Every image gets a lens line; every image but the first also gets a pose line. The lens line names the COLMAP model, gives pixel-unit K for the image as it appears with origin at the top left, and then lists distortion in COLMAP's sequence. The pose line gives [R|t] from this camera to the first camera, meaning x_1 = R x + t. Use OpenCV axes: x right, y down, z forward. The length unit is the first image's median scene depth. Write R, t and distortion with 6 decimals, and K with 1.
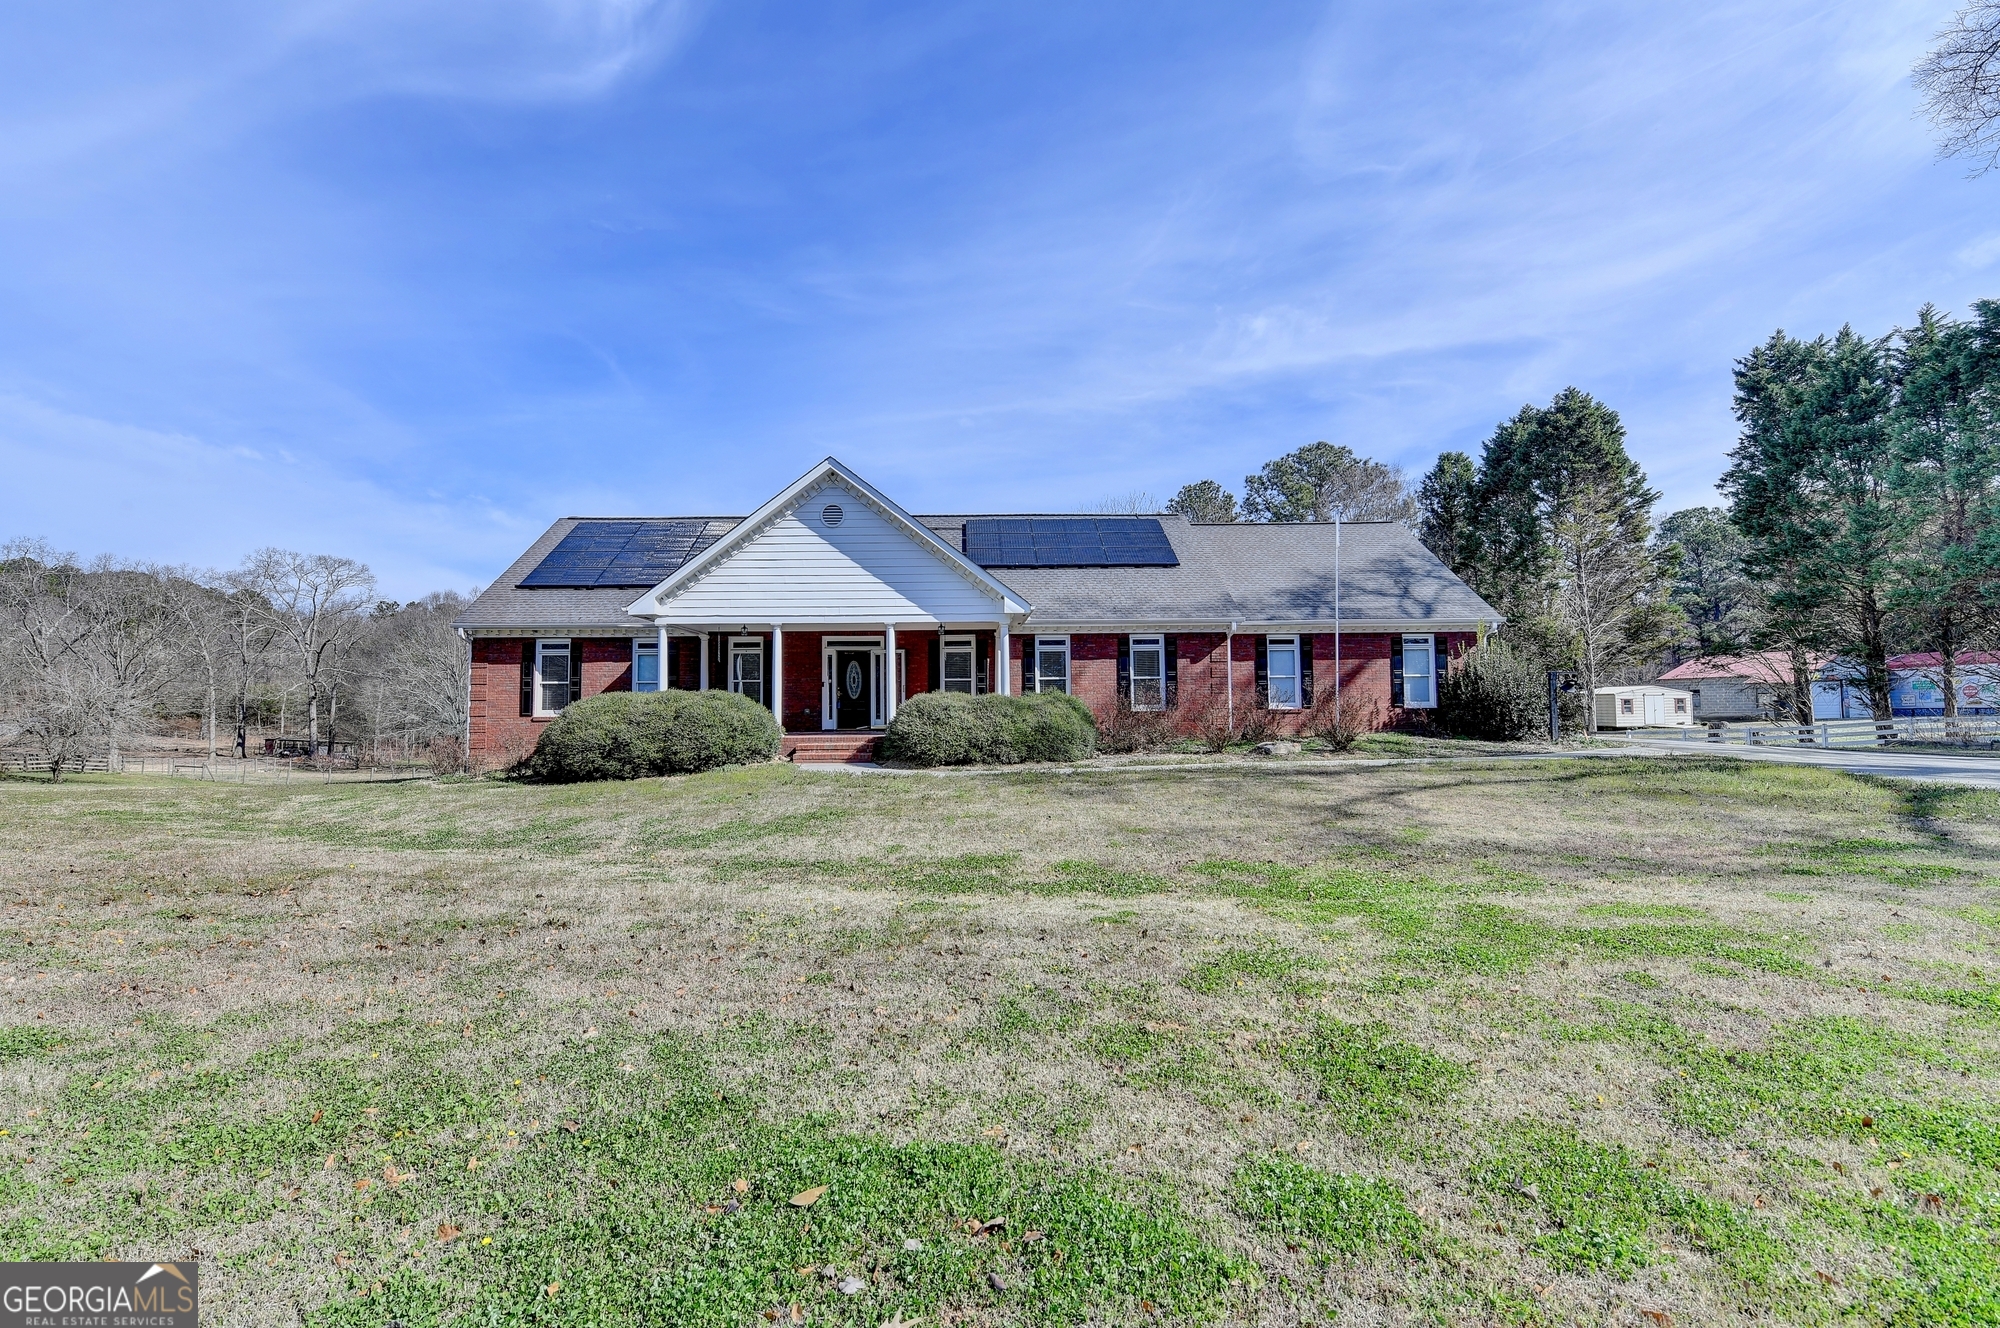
lens RADIAL K [[804.0, 0, 967.2], [0, 804.0, 658.0], [0, 0, 1]] dist [-0.015776, -0.000378]
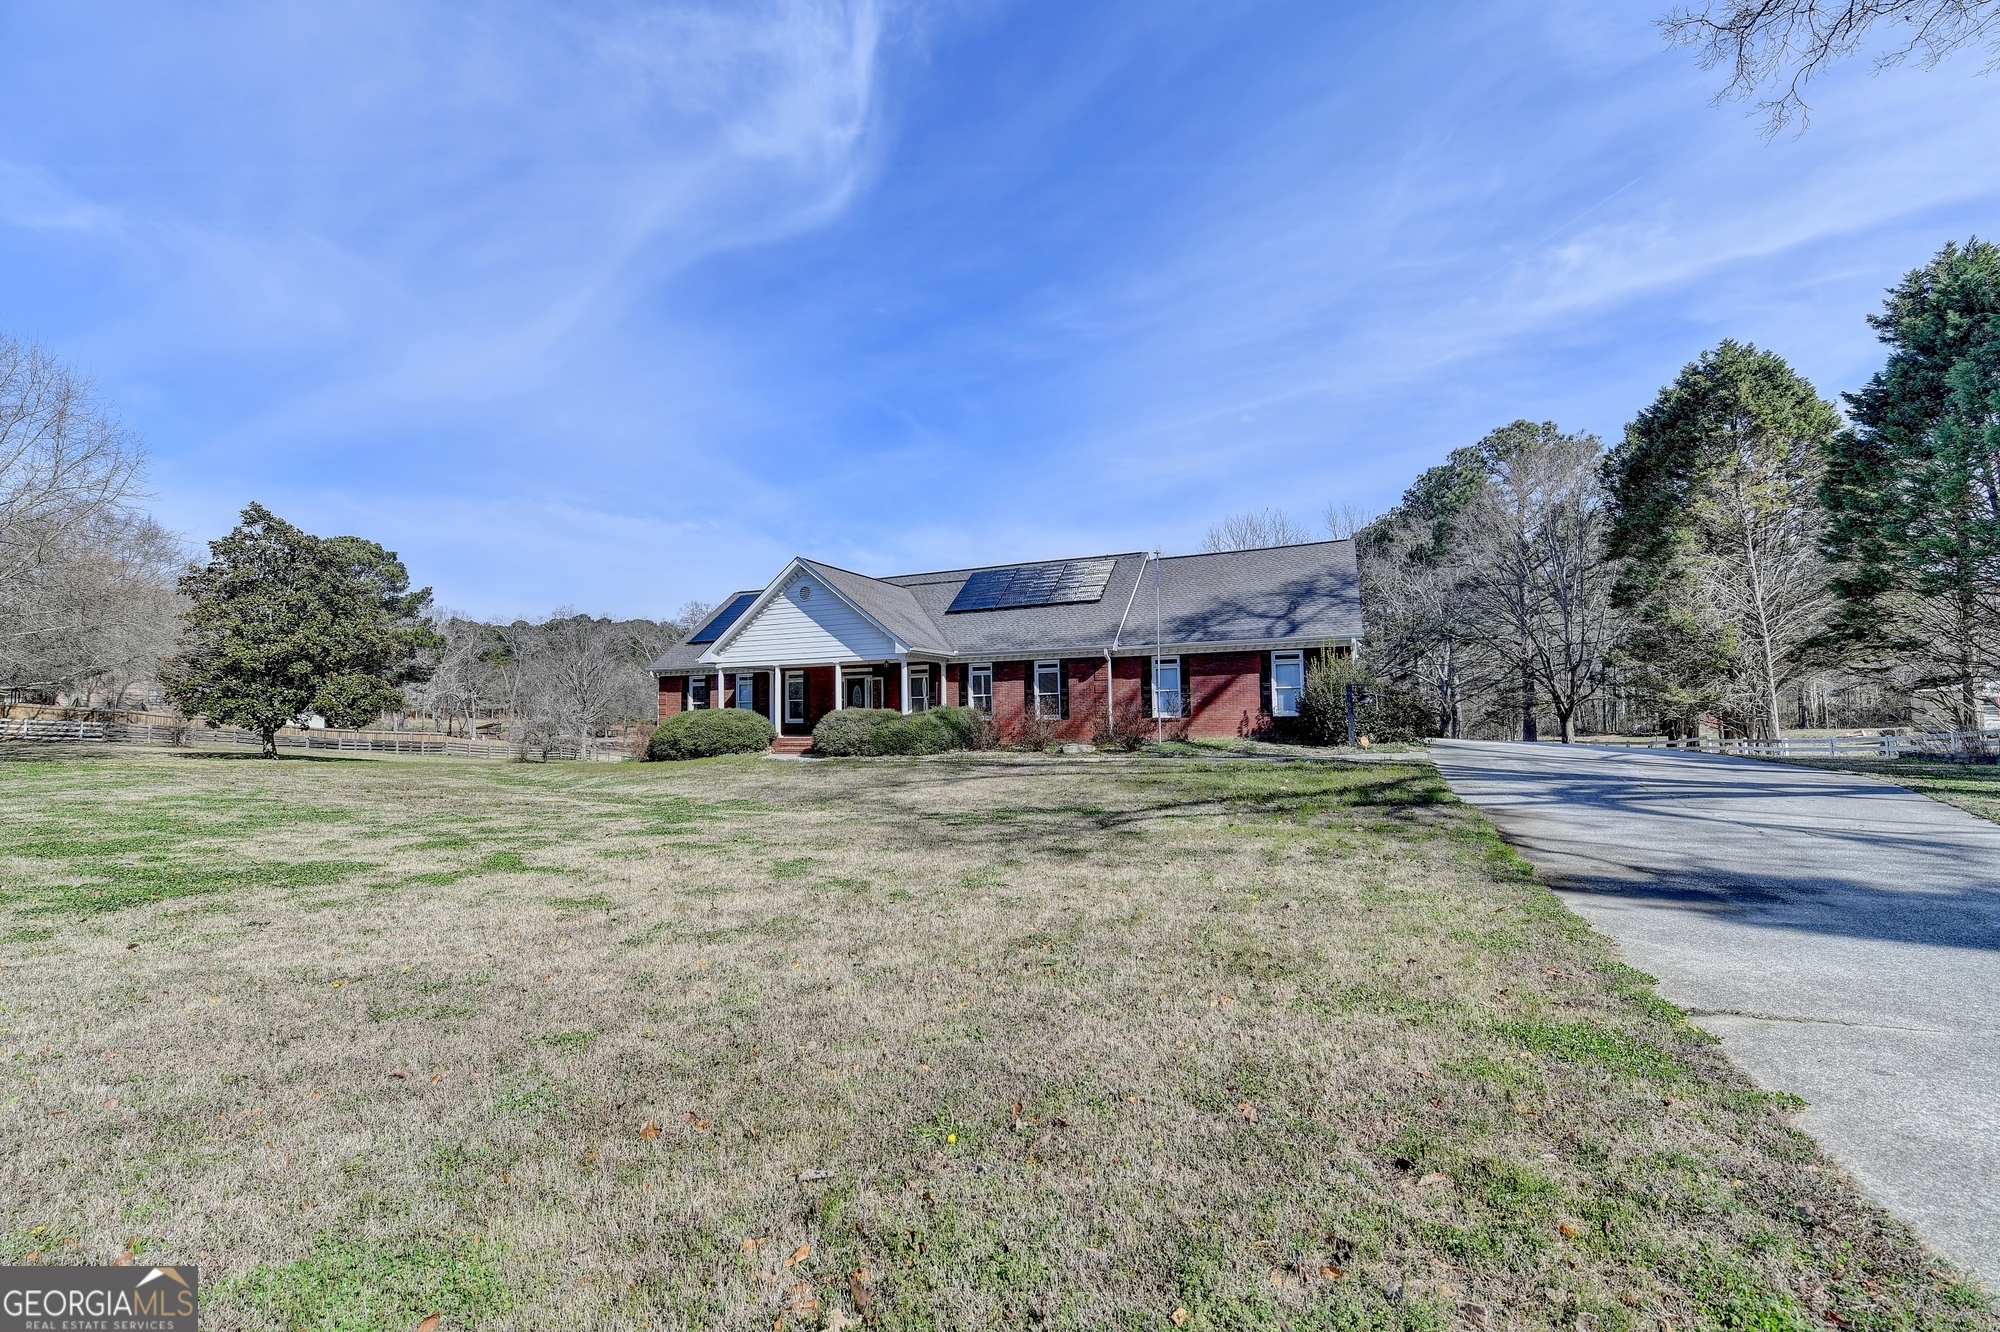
lens RADIAL K [[818.3, 0, 1000.0], [0, 818.3, 666.0], [0, 0, 1]] dist [-0.016367, -0.001068]
pose [[0.904961, -0.030597, -0.424393, 0.729156], [0.033025, 0.999453, -0.001636, -0.021010], [0.424211, -0.012535, 0.905477, -0.226596]]
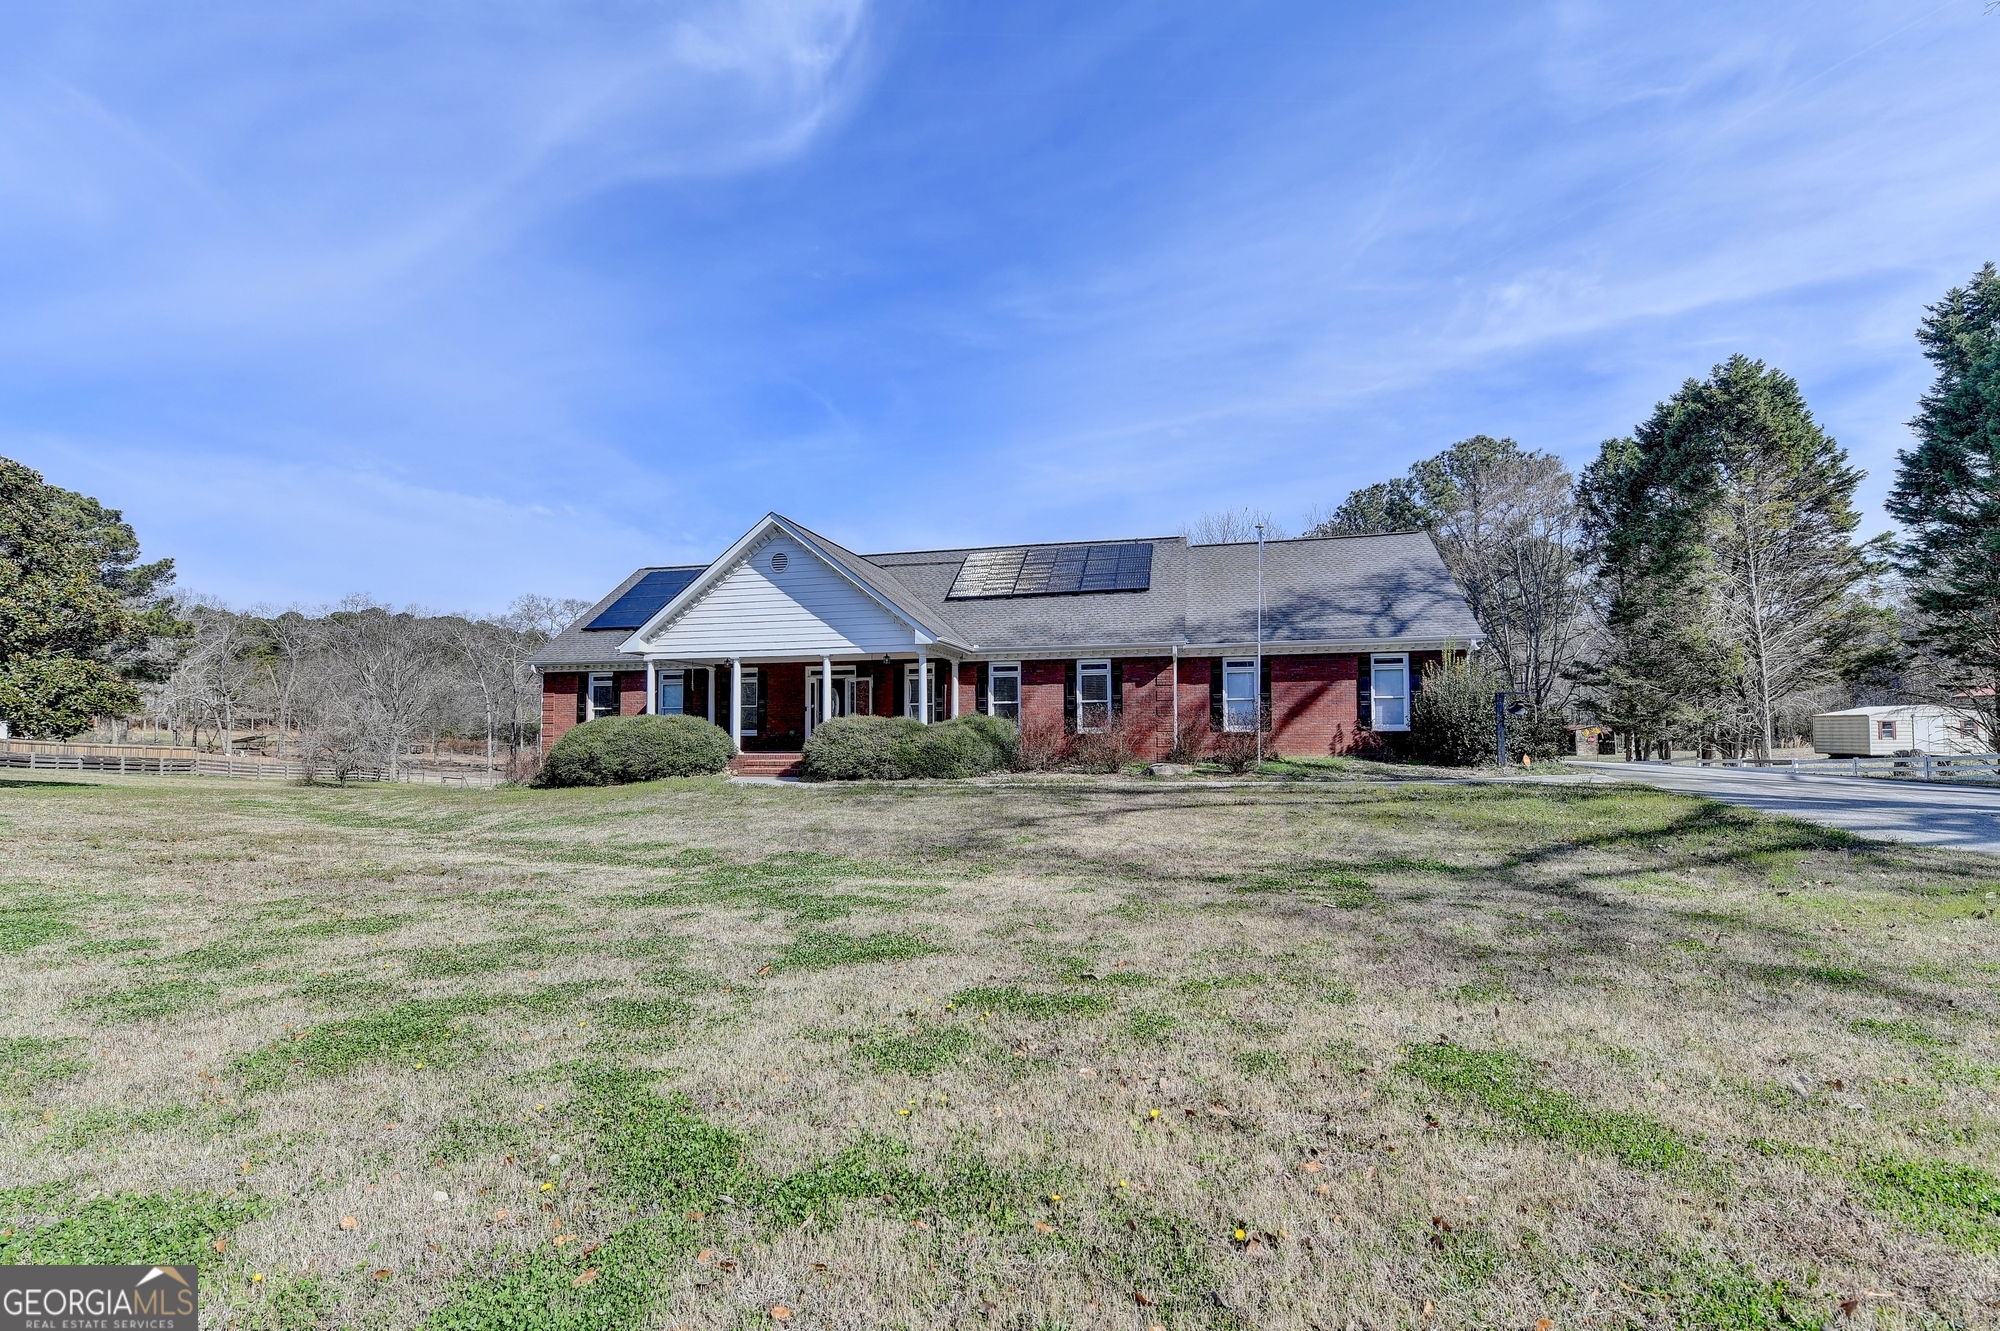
lens RADIAL K [[831.1, 0, 1015.8], [0, 831.1, 694.5], [0, 0, 1]] dist [-0.016380, -0.000550]
pose [[0.971241, -0.008252, -0.237957, 0.389358], [0.012410, 0.999795, 0.015981, -0.002711], [0.237776, -0.018475, 0.971144, -0.066725]]
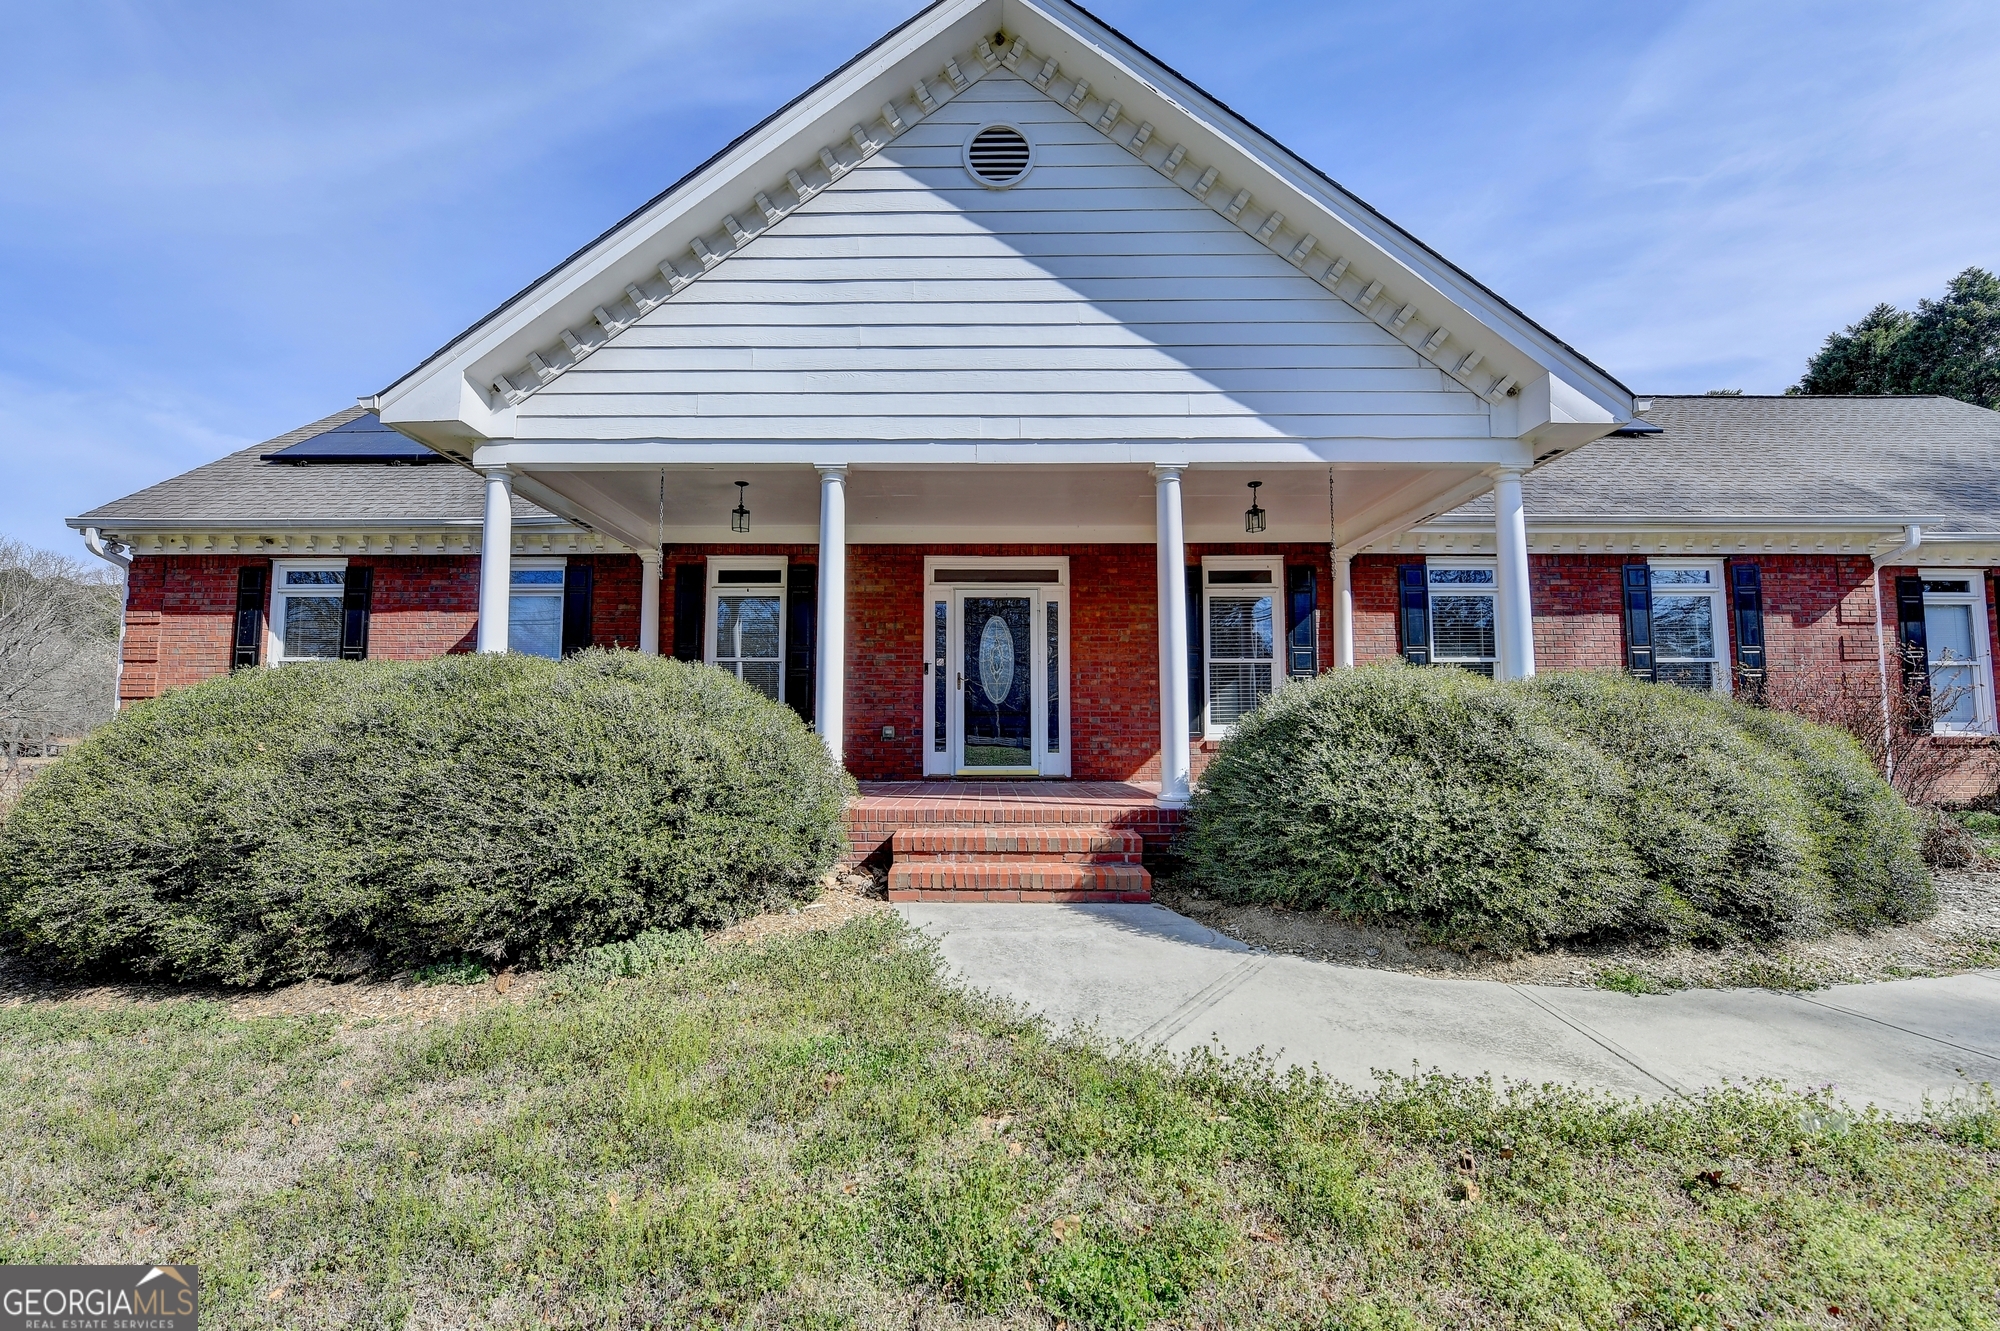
lens RADIAL K [[792.6, 0, 948.8], [0, 792.6, 670.3], [0, 0, 1]] dist [-0.019794, -0.000245]
pose [[0.999253, 0.007336, -0.037929, -0.153336], [-0.008213, 0.999701, -0.023023, 0.043564], [0.037749, 0.023318, 0.999015, 0.589025]]
